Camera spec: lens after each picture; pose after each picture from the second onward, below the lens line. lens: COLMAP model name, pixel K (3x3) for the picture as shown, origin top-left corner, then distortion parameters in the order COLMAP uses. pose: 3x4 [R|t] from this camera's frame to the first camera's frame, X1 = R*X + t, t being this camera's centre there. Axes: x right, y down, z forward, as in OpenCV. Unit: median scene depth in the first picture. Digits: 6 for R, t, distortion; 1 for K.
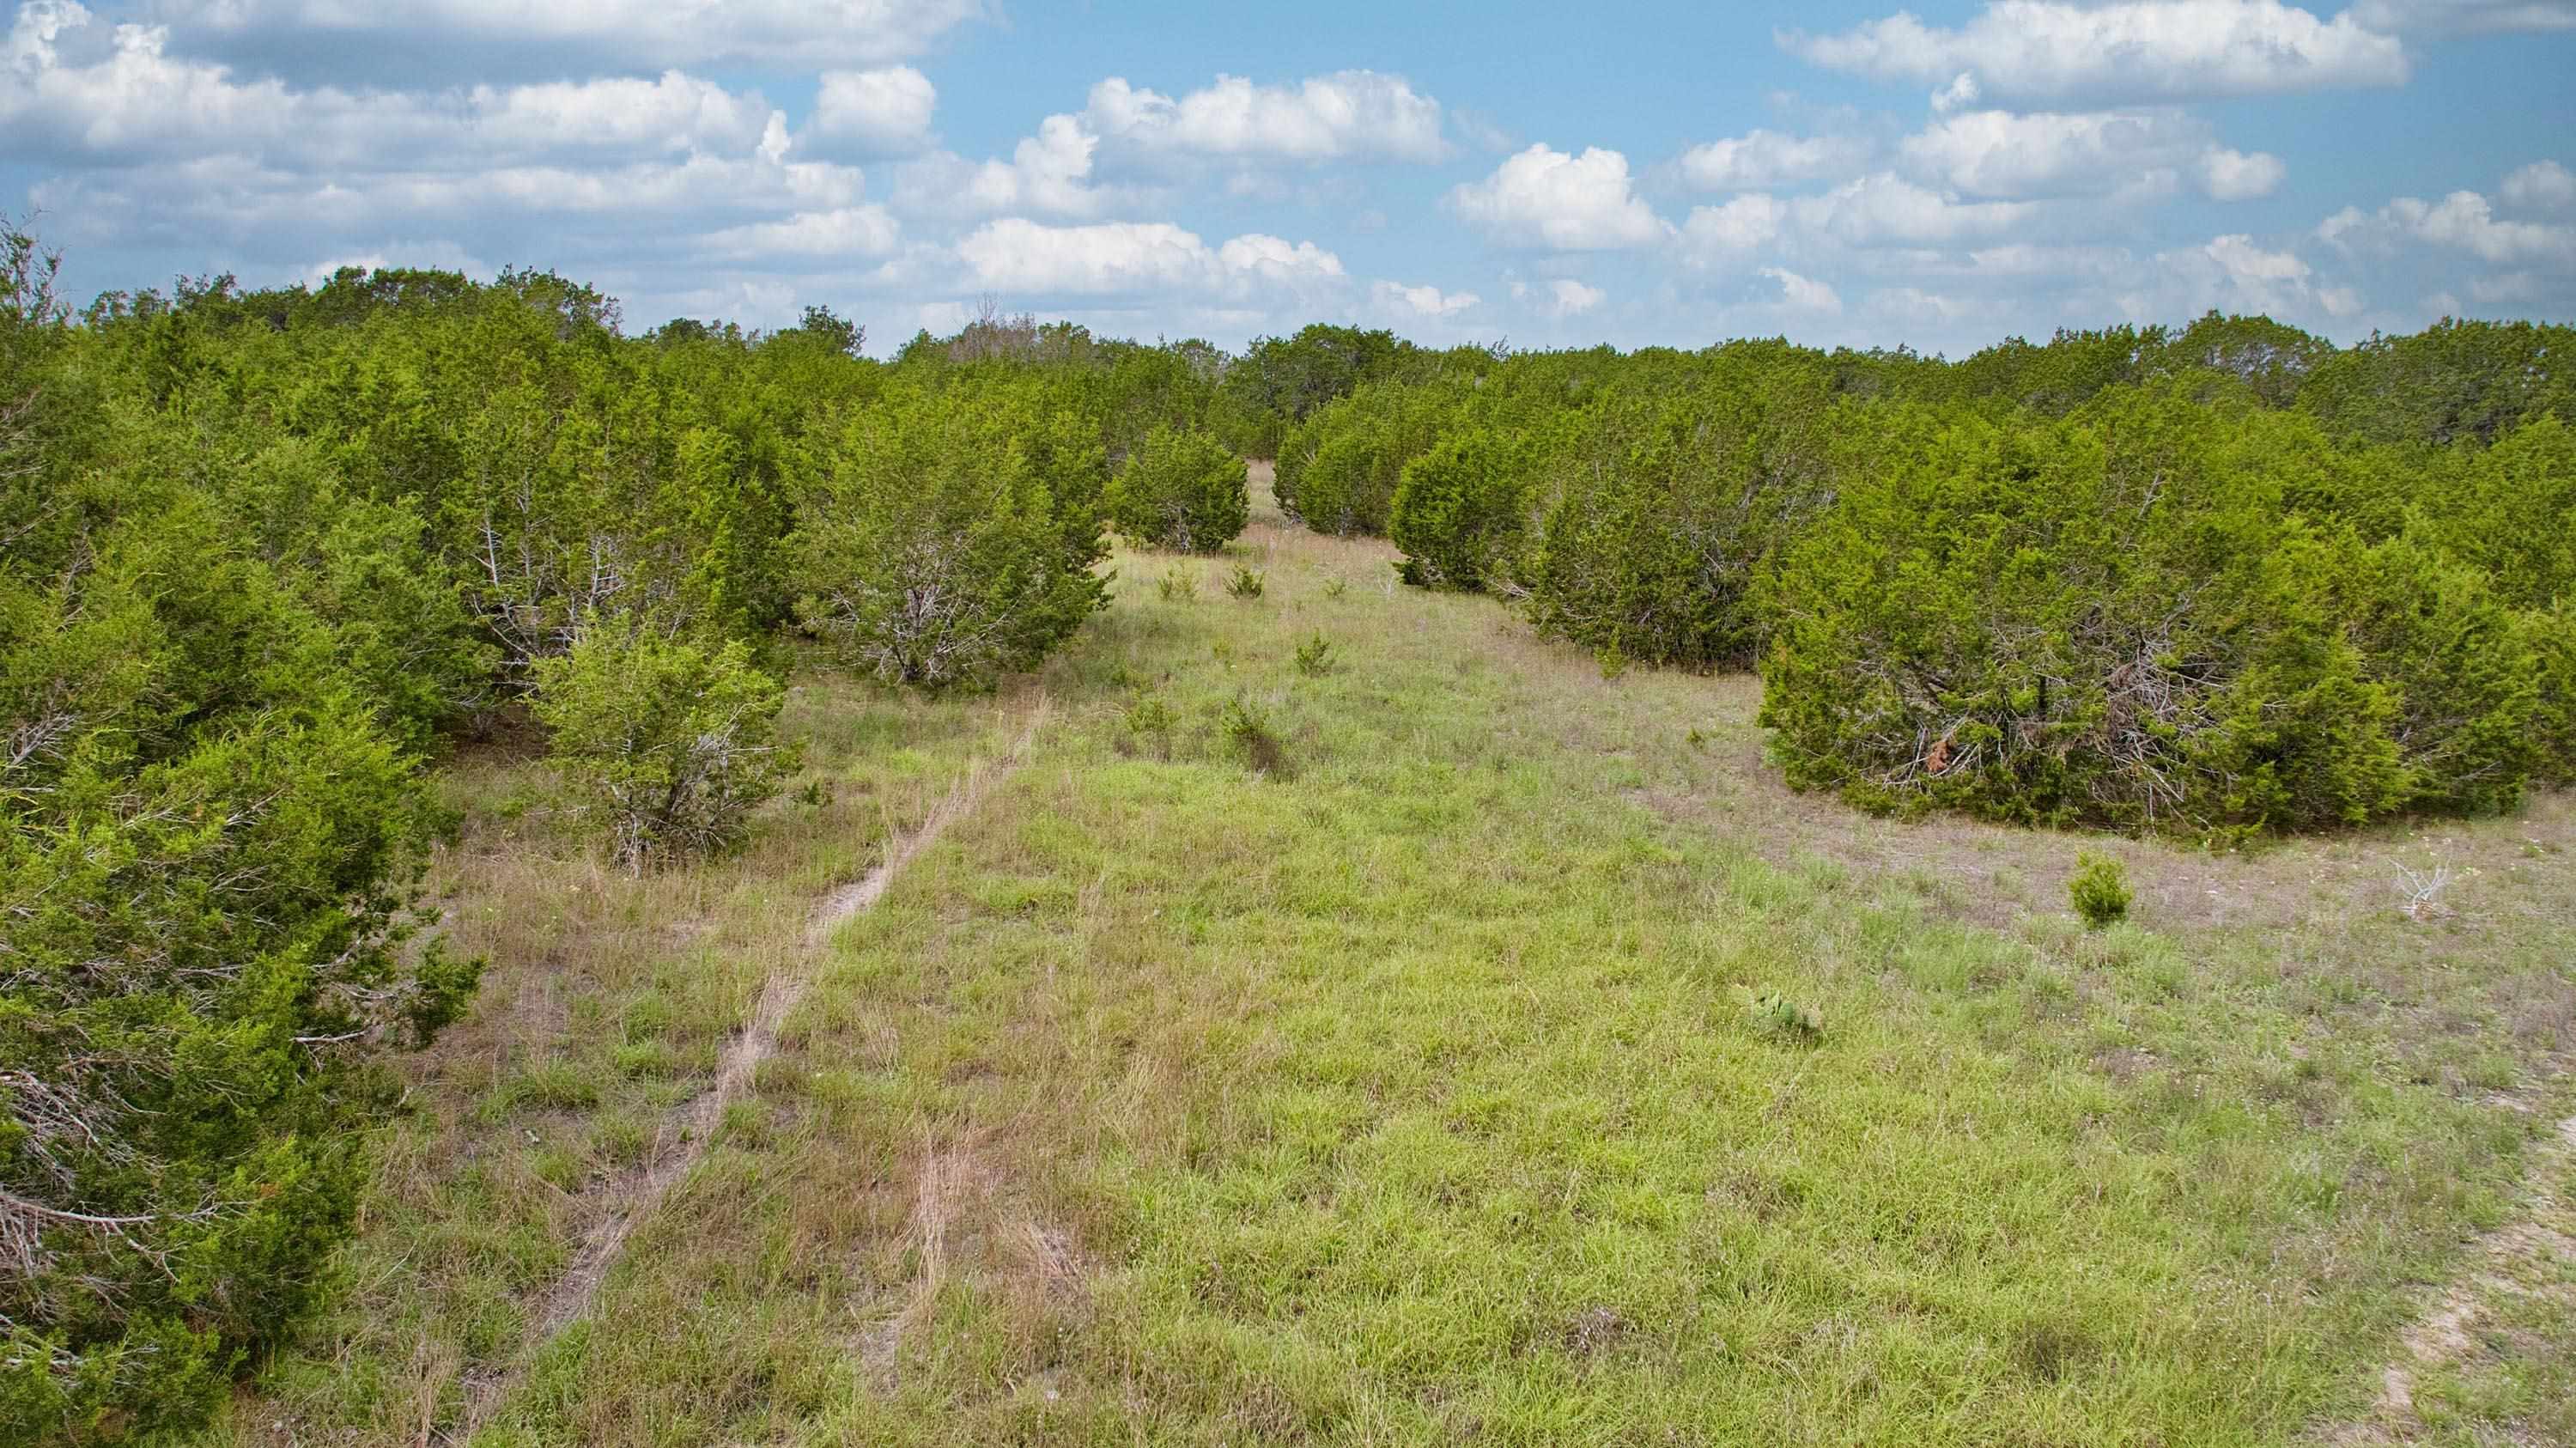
lens RADIAL K [[1782.8, 0, 1293.3], [0, 1782.8, 717.3], [0, 0, 1]] dist [-0.019076, -0.005193]
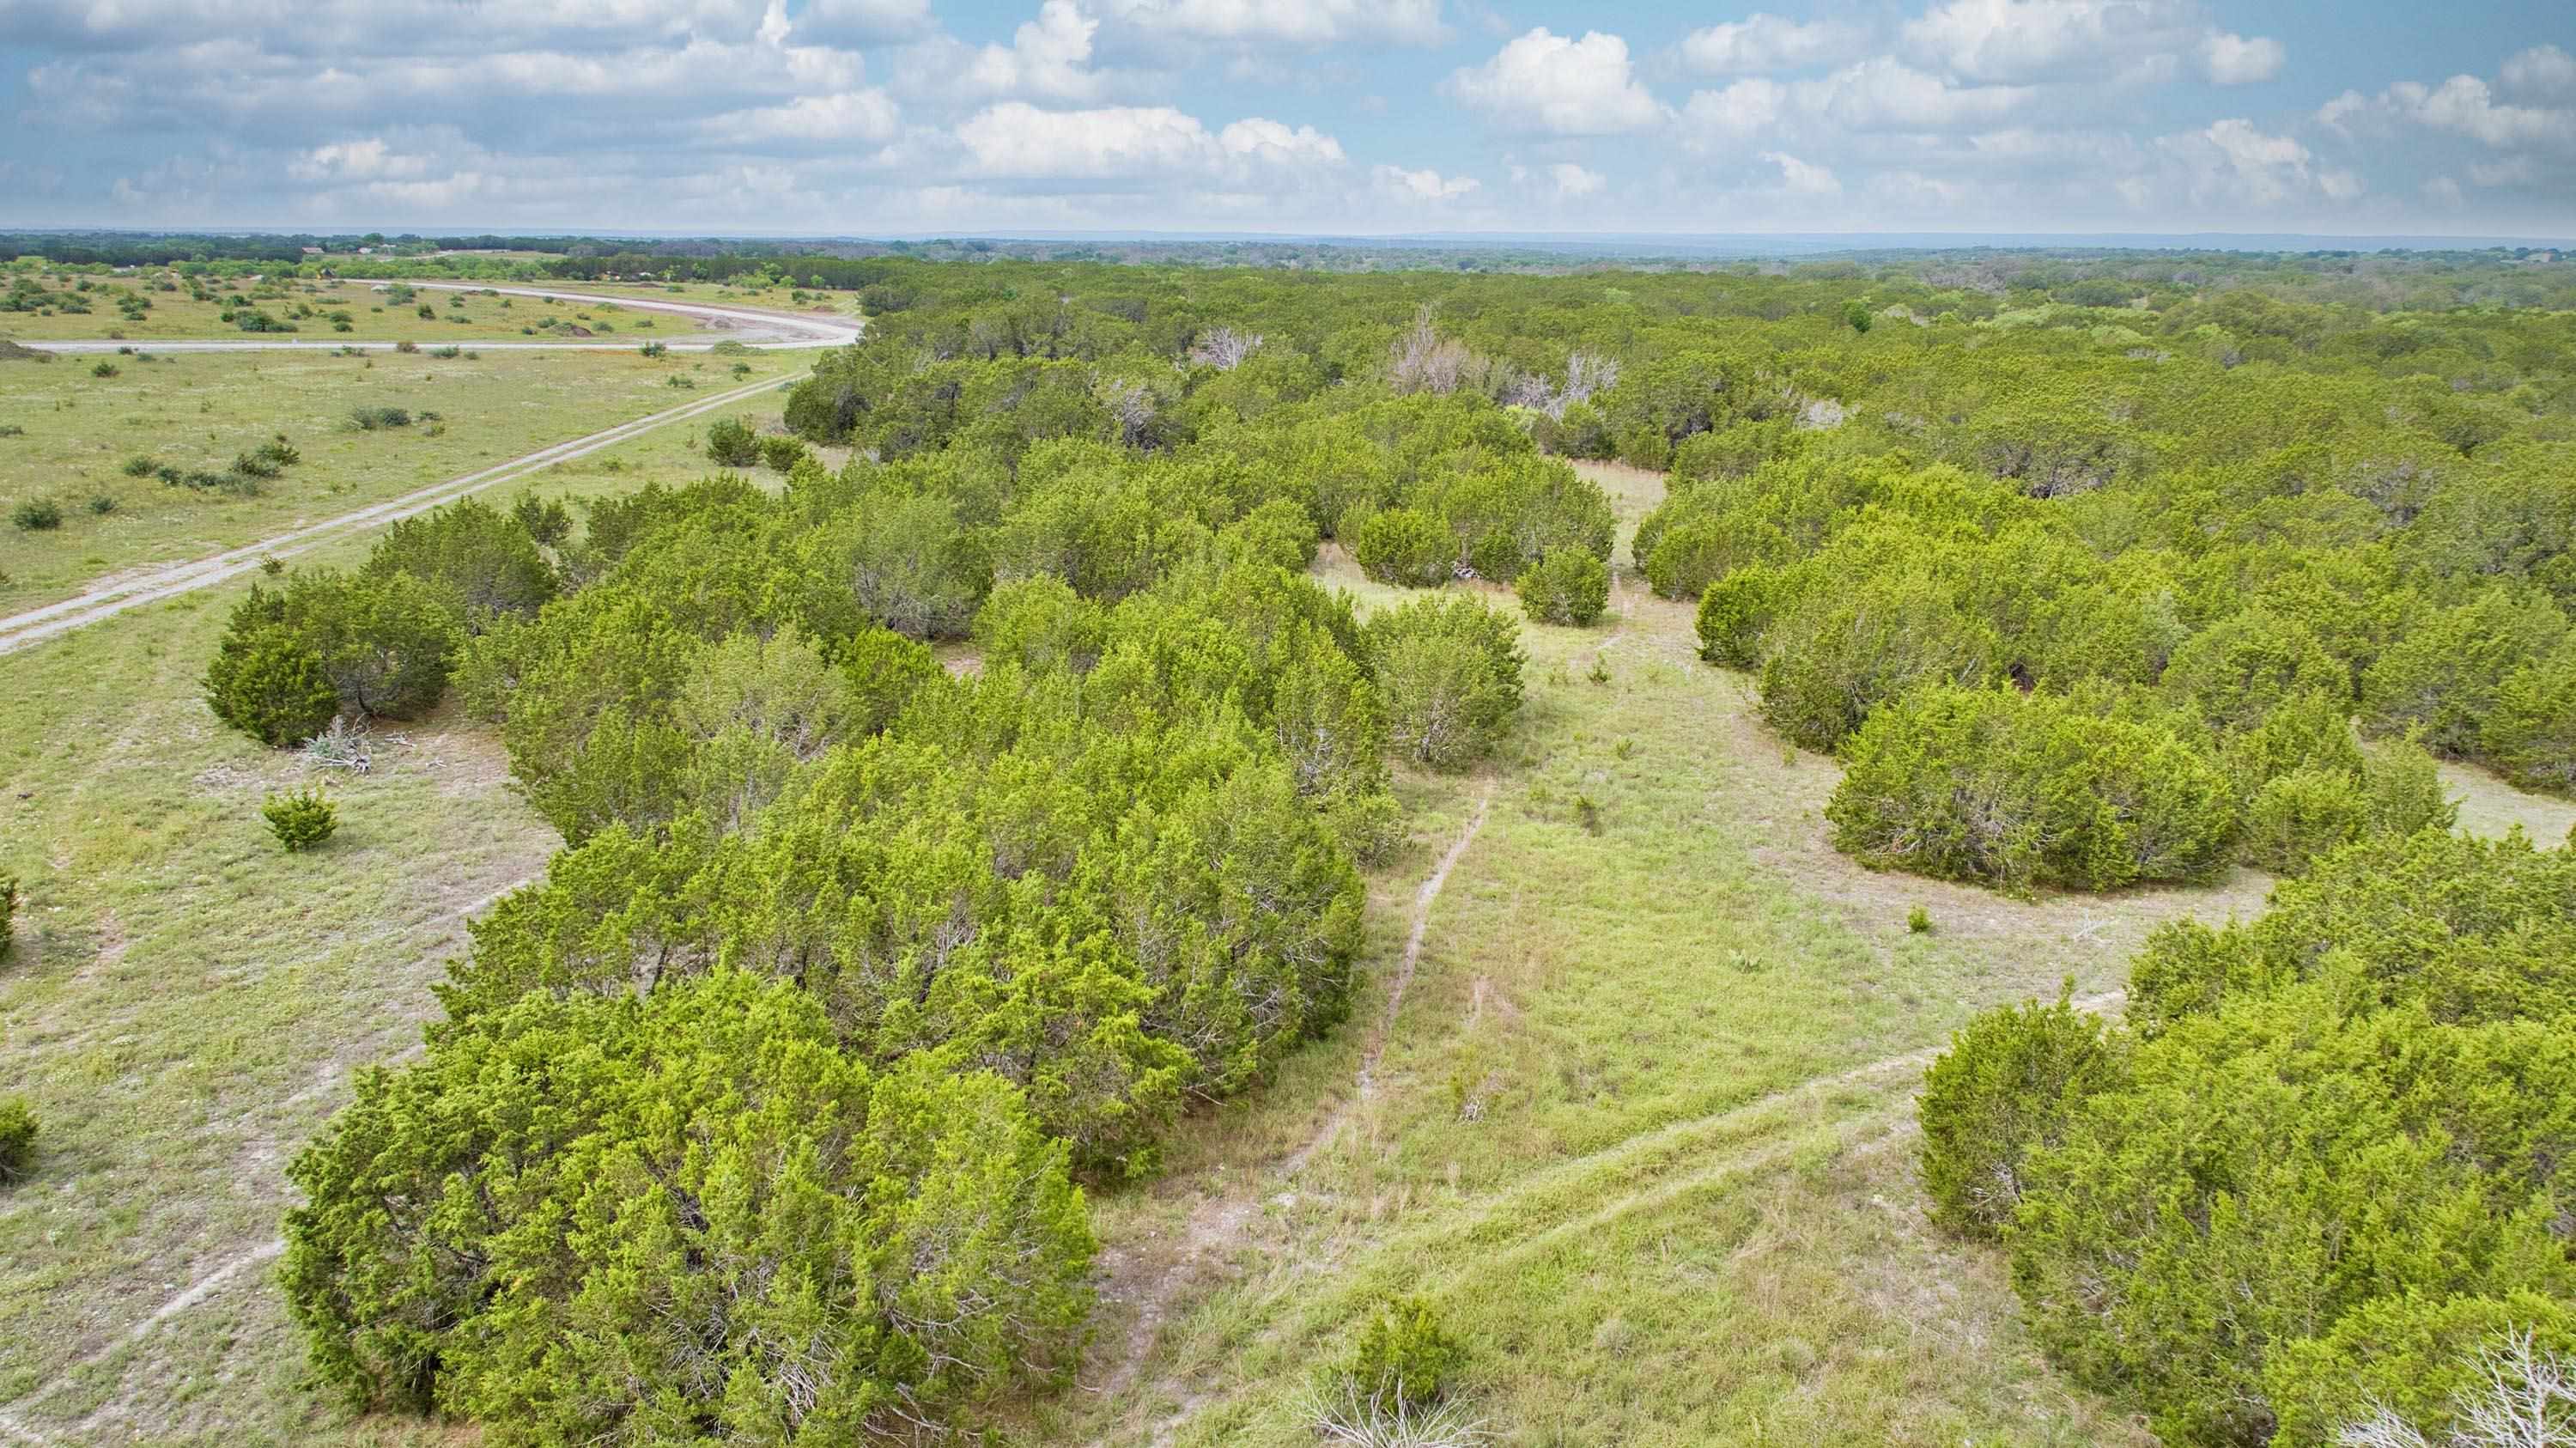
lens RADIAL K [[1782.8, 0, 1280.8], [0, 1782.8, 723.5], [0, 0, 1]] dist [-0.019076, -0.005193]
pose [[0.974668, 0.058196, -0.215953, 0.085957], [-0.039159, 0.995043, 0.091413, -0.304952], [0.220202, -0.080641, 0.972115, -1.324190]]
